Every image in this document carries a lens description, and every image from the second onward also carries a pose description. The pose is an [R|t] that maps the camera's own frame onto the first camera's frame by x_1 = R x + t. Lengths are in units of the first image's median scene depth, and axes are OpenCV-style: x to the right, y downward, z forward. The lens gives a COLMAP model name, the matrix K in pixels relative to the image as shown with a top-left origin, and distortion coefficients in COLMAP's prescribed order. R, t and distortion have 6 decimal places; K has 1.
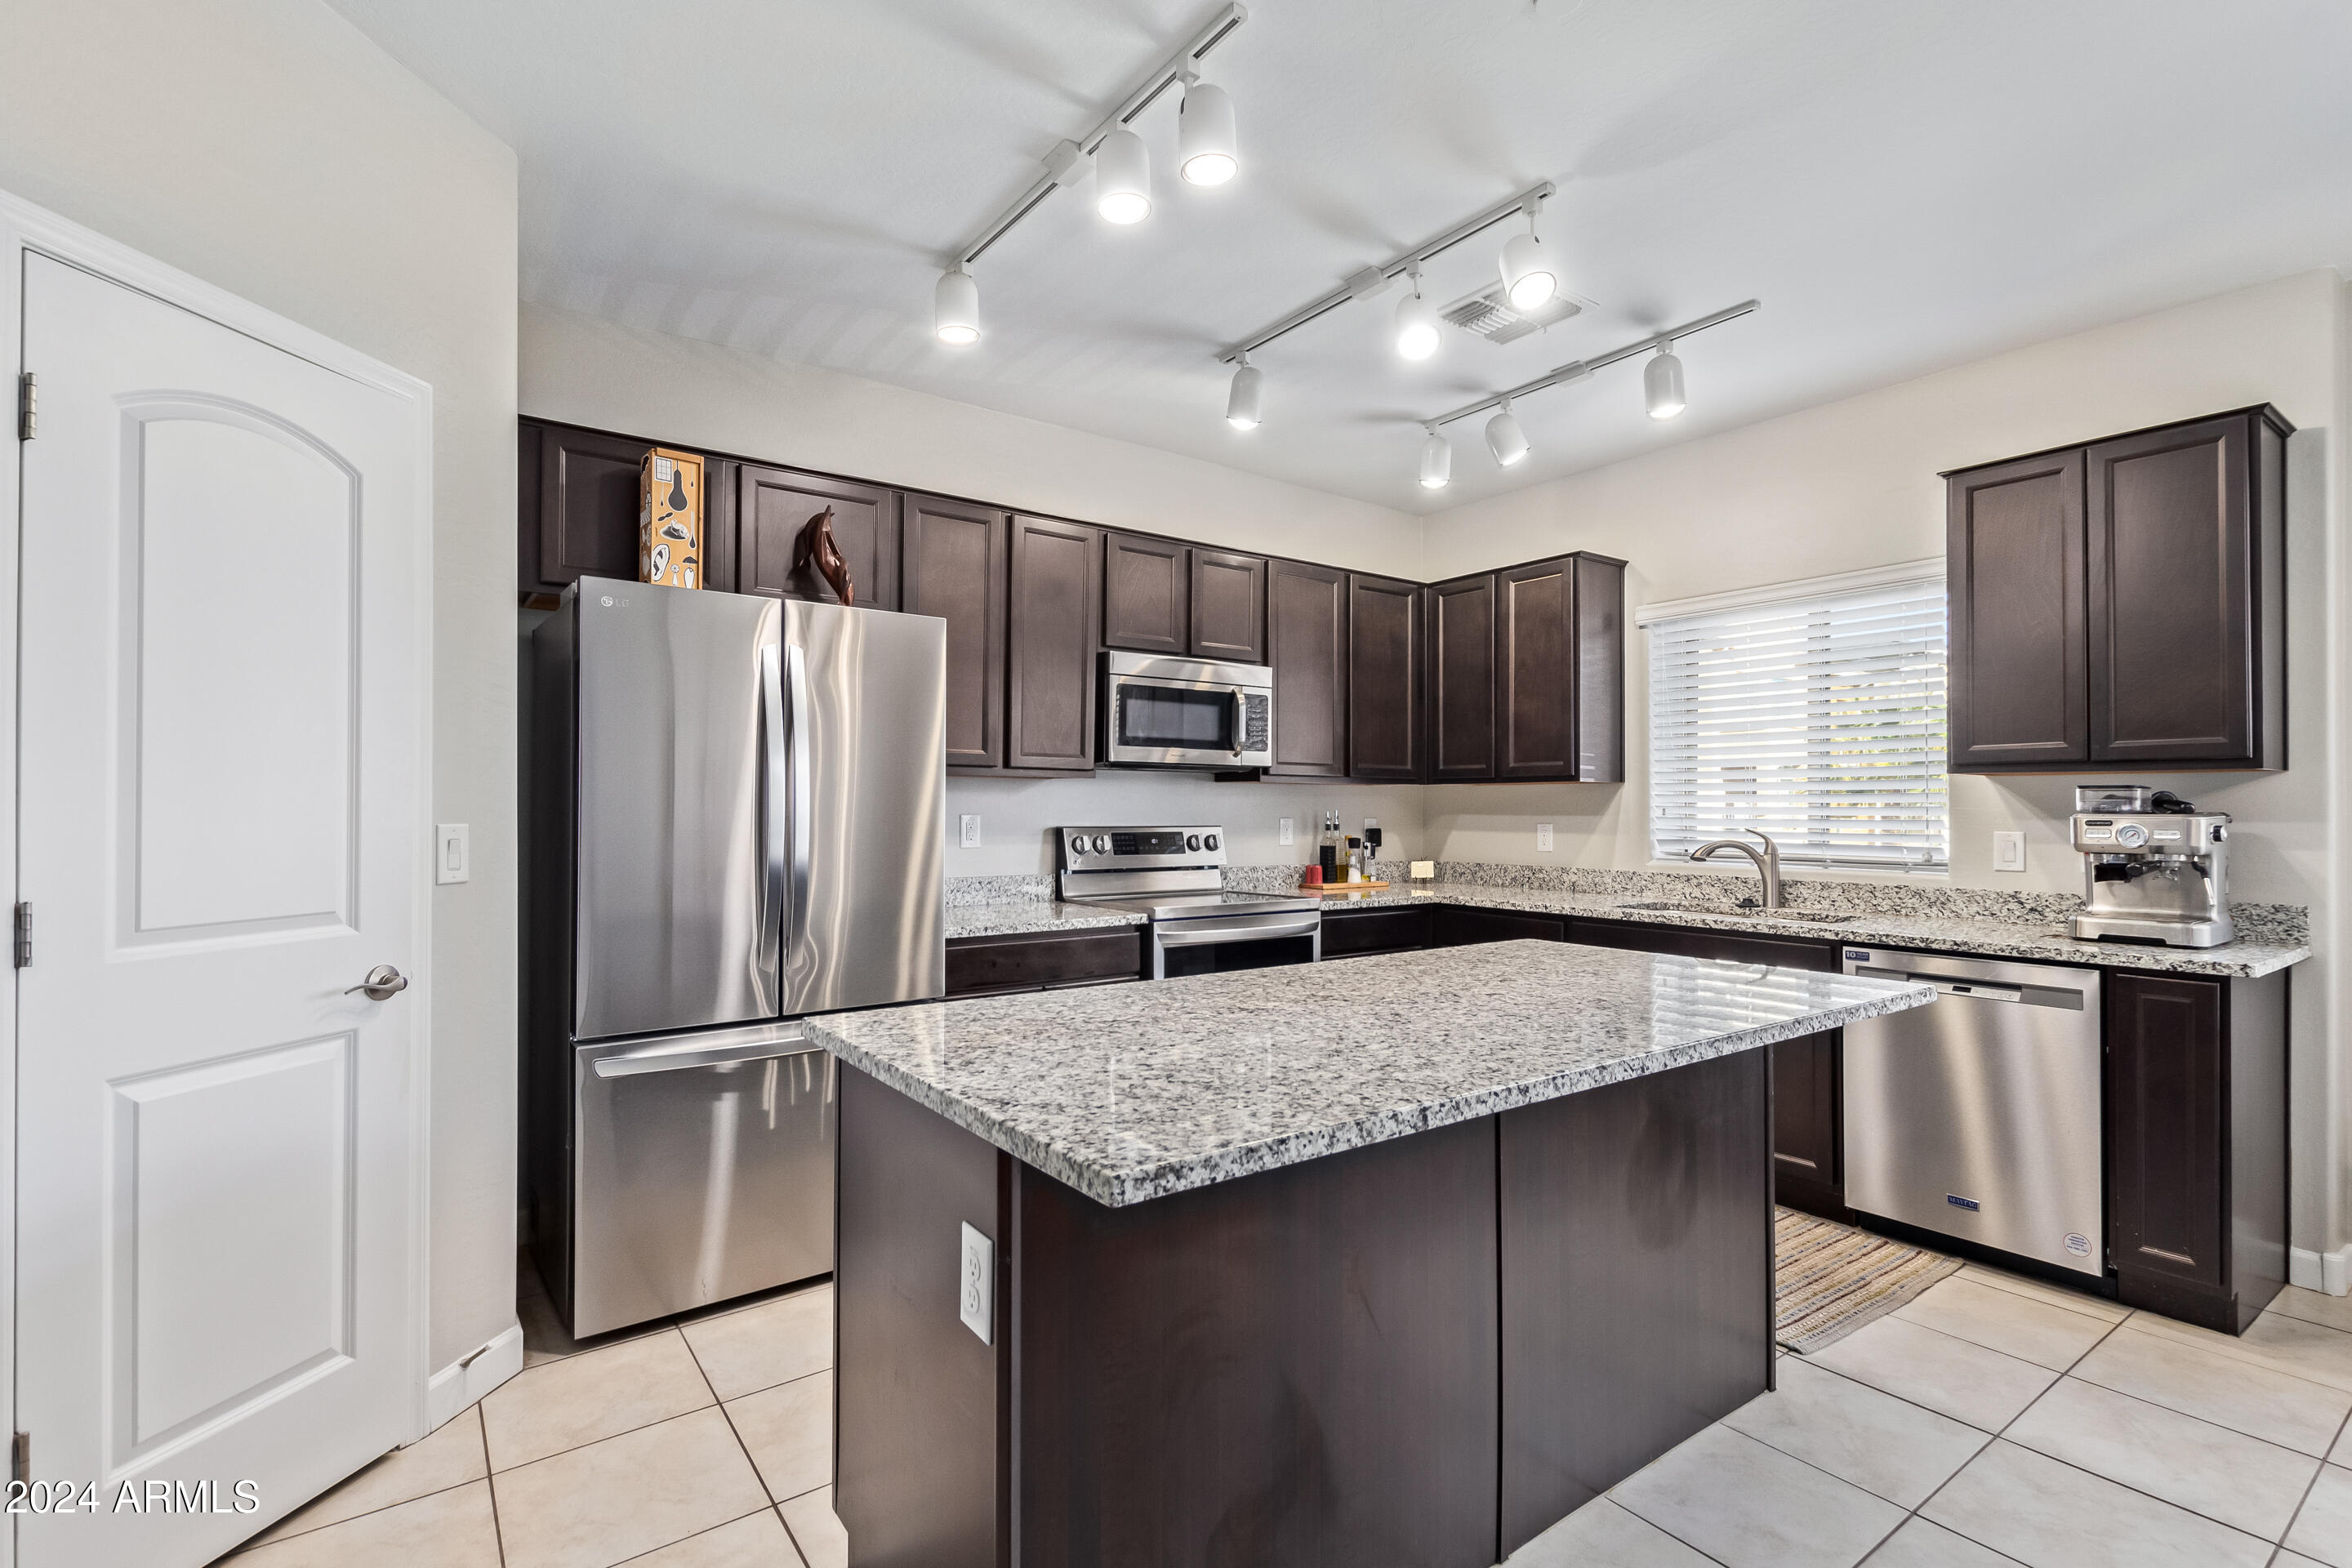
lens RADIAL K [[1082.5, 0, 1187.9], [0, 1082.5, 793.8], [0, 0, 1]] dist [0.011125, -0.002626]
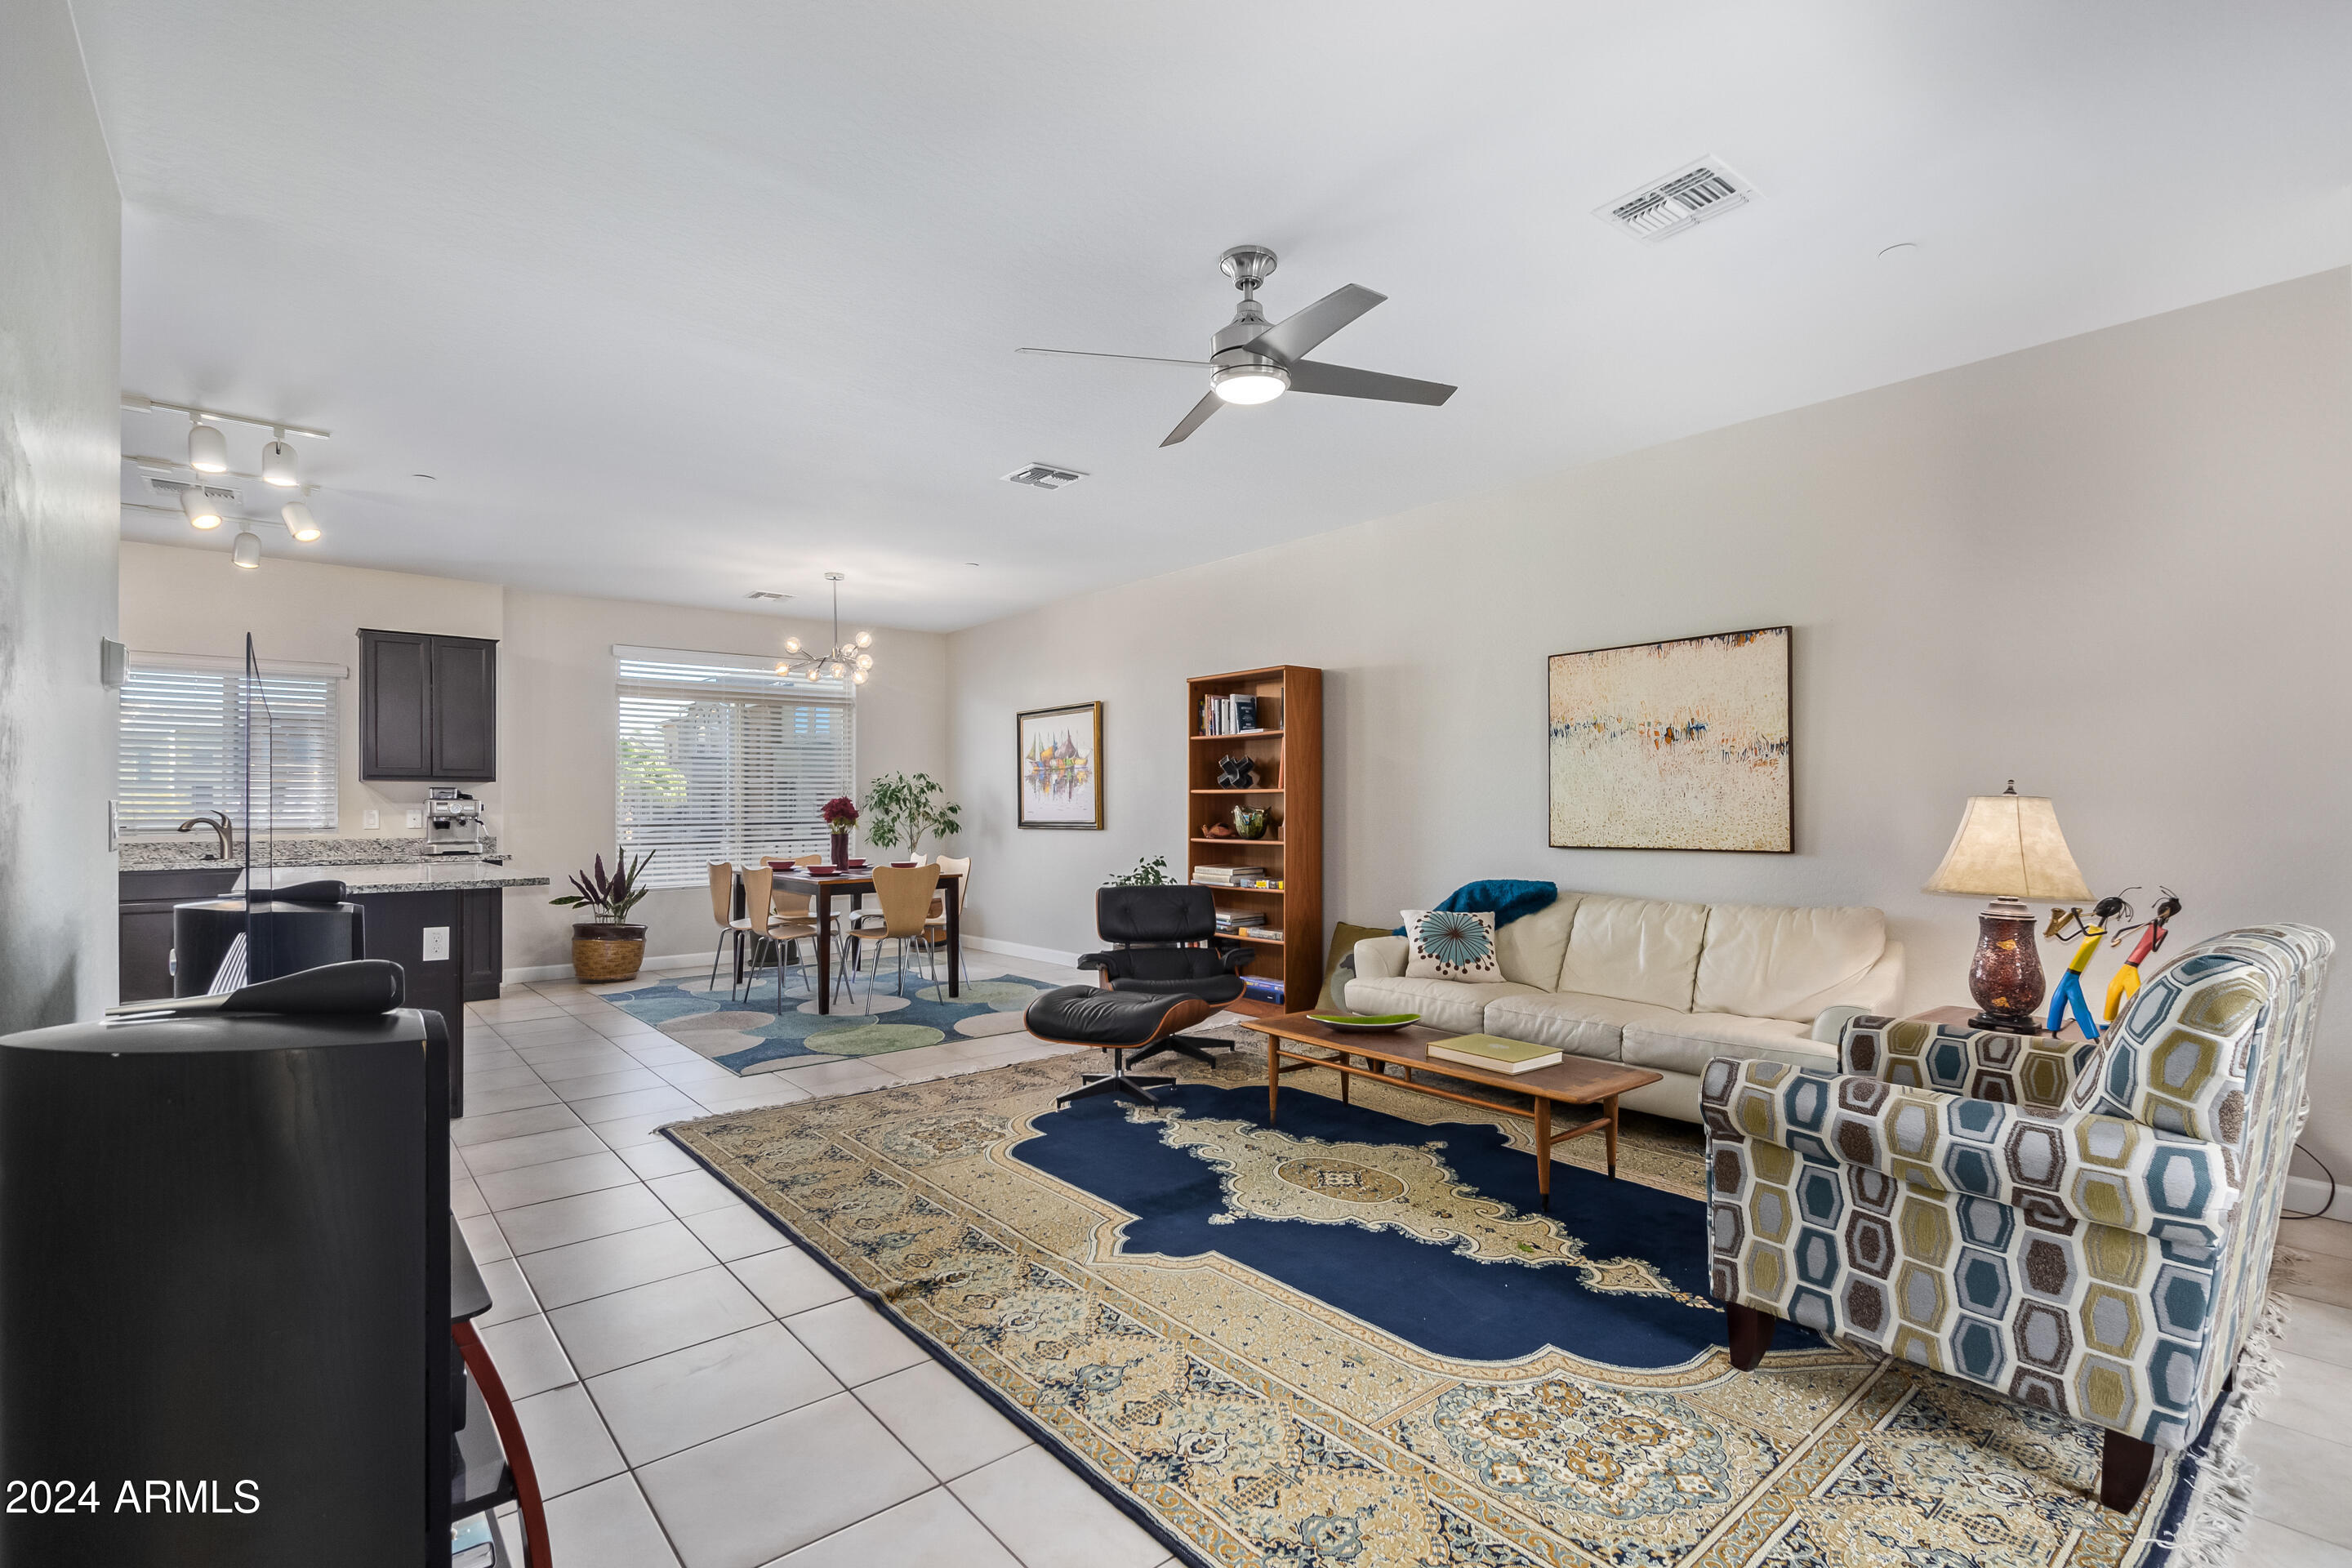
lens RADIAL K [[1082.5, 0, 1183.3], [0, 1082.5, 807.2], [0, 0, 1]] dist [0.011125, -0.002626]
pose [[-0.069024, -0.001764, 0.997613, -1.208607], [-0.008989, 0.999959, 0.001146, 0.012582], [-0.997575, -0.008888, -0.069037, -0.315512]]
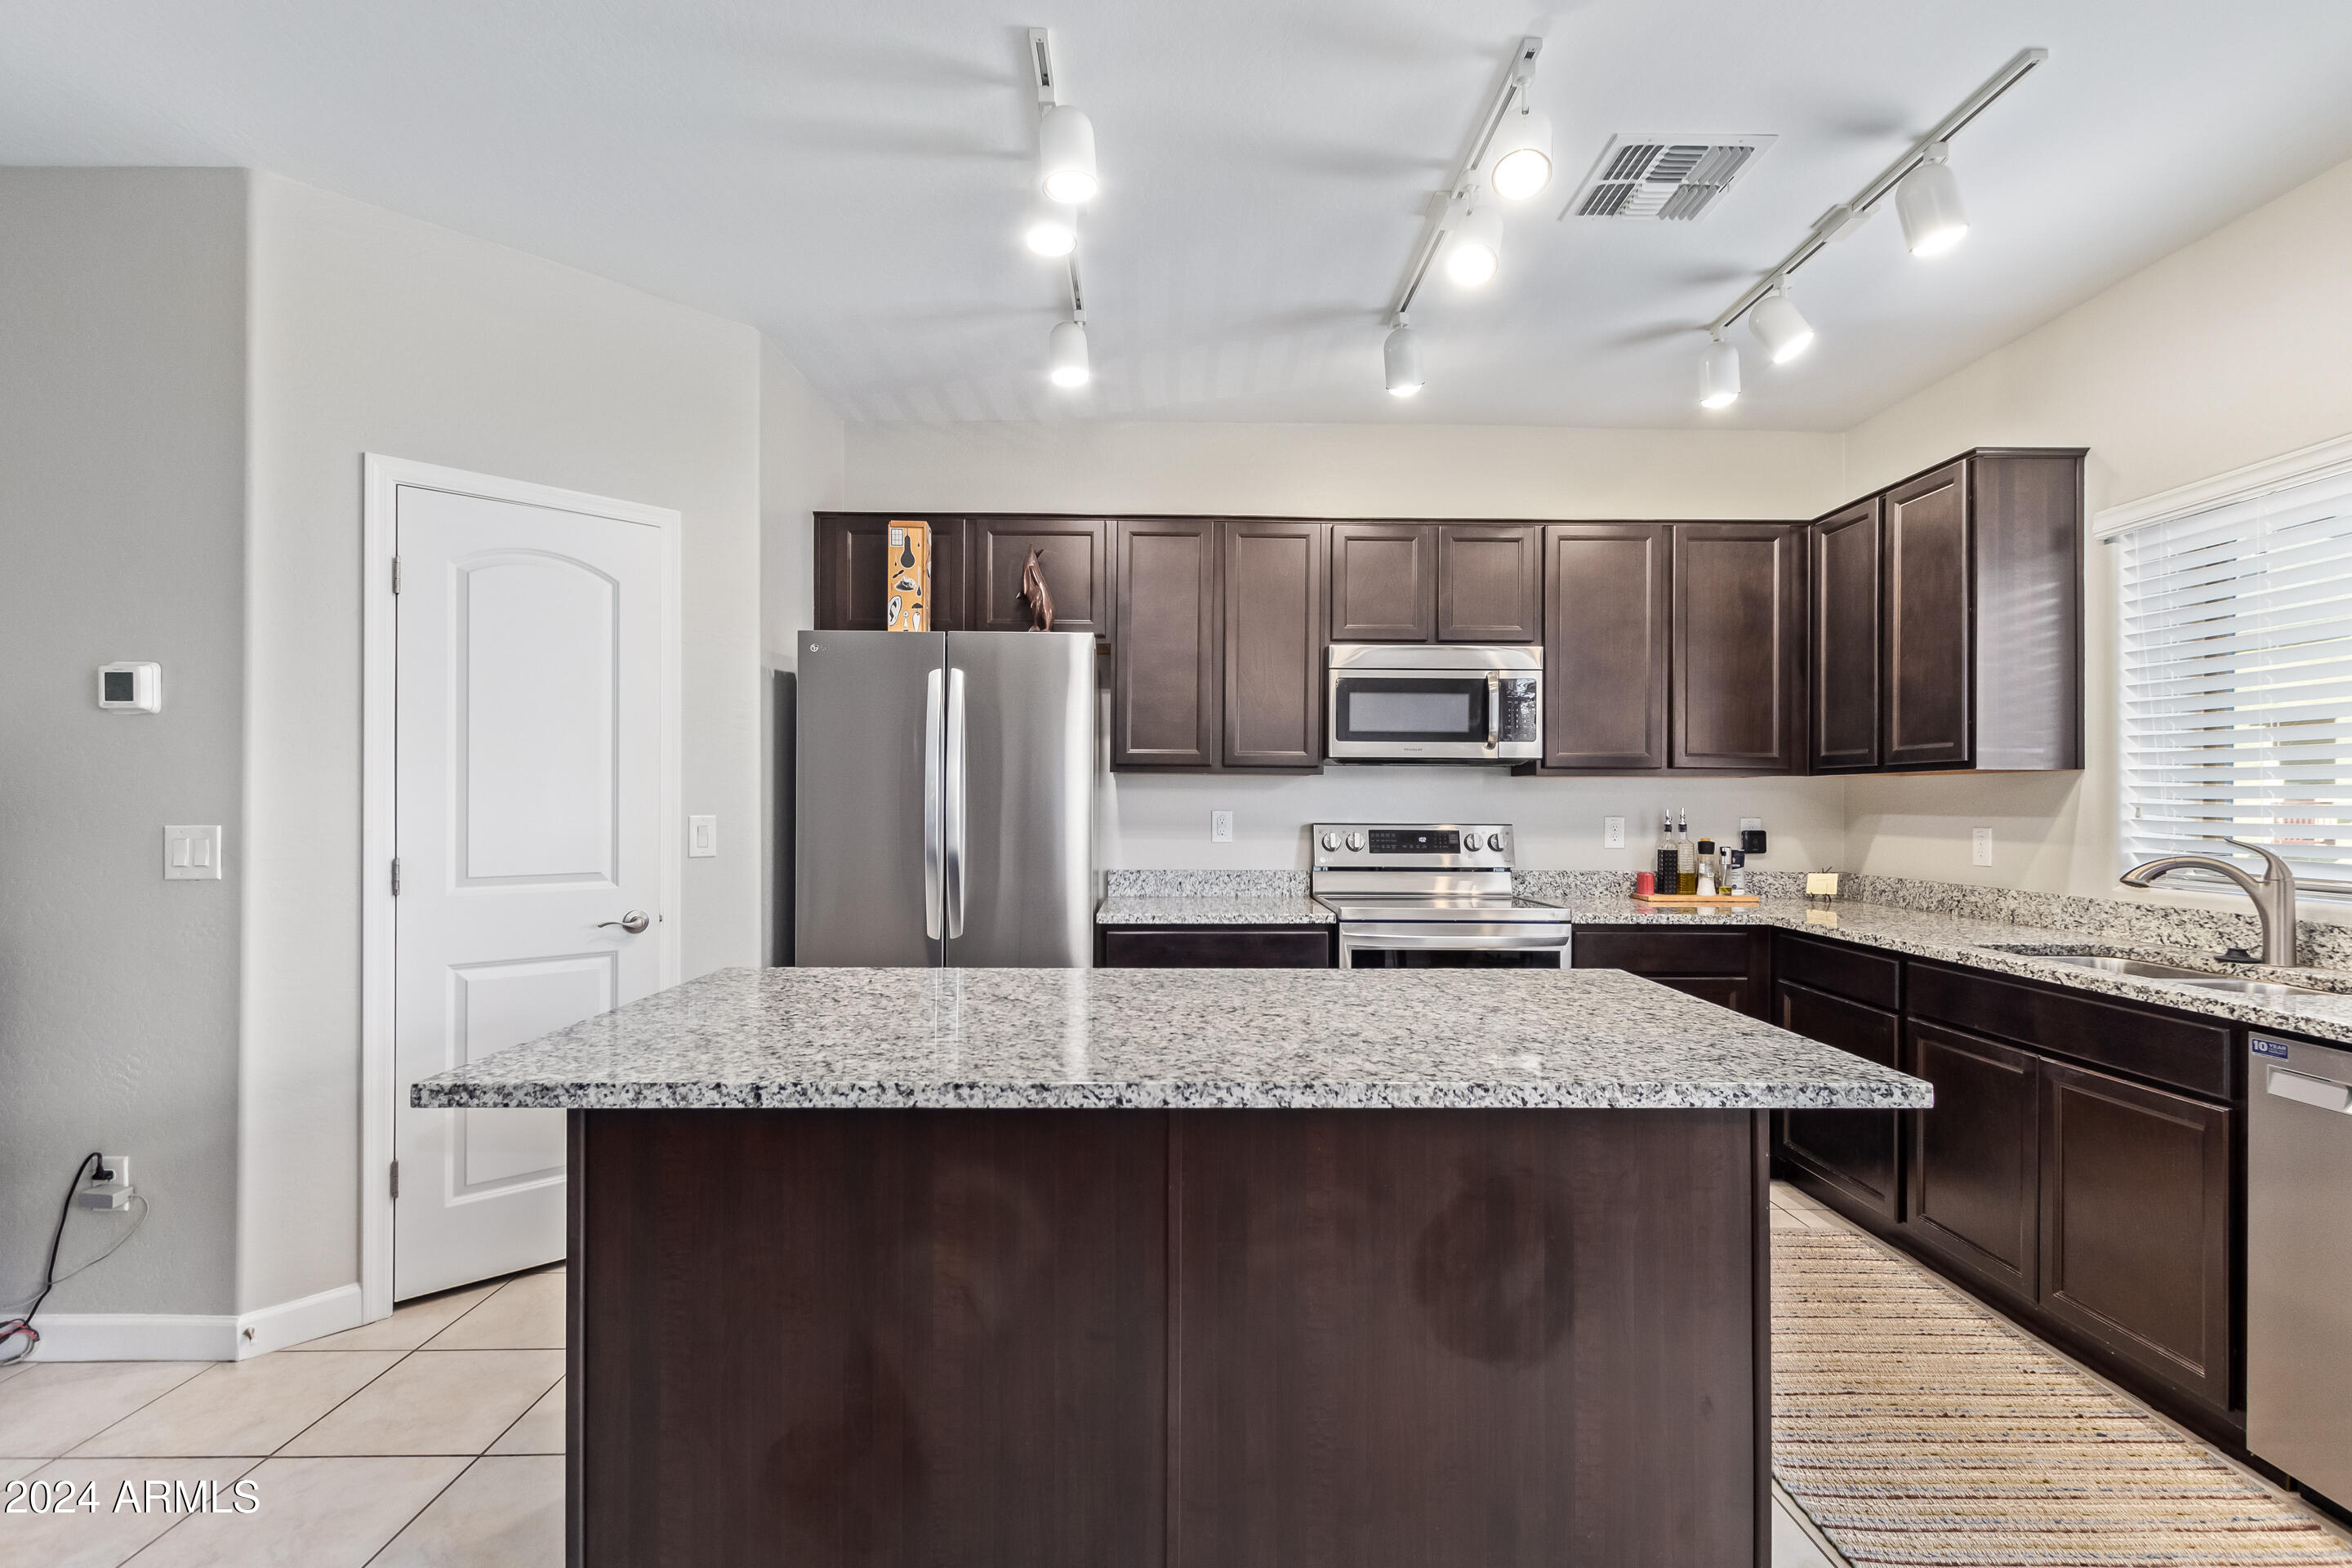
lens RADIAL K [[1082.5, 0, 1182.4], [0, 1082.5, 795.2], [0, 0, 1]] dist [0.011125, -0.002626]
pose [[0.817294, -0.002620, -0.576215, 0.391329], [0.006255, 0.999971, 0.004324, -0.000838], [0.576187, -0.007138, 0.817287, 0.119449]]
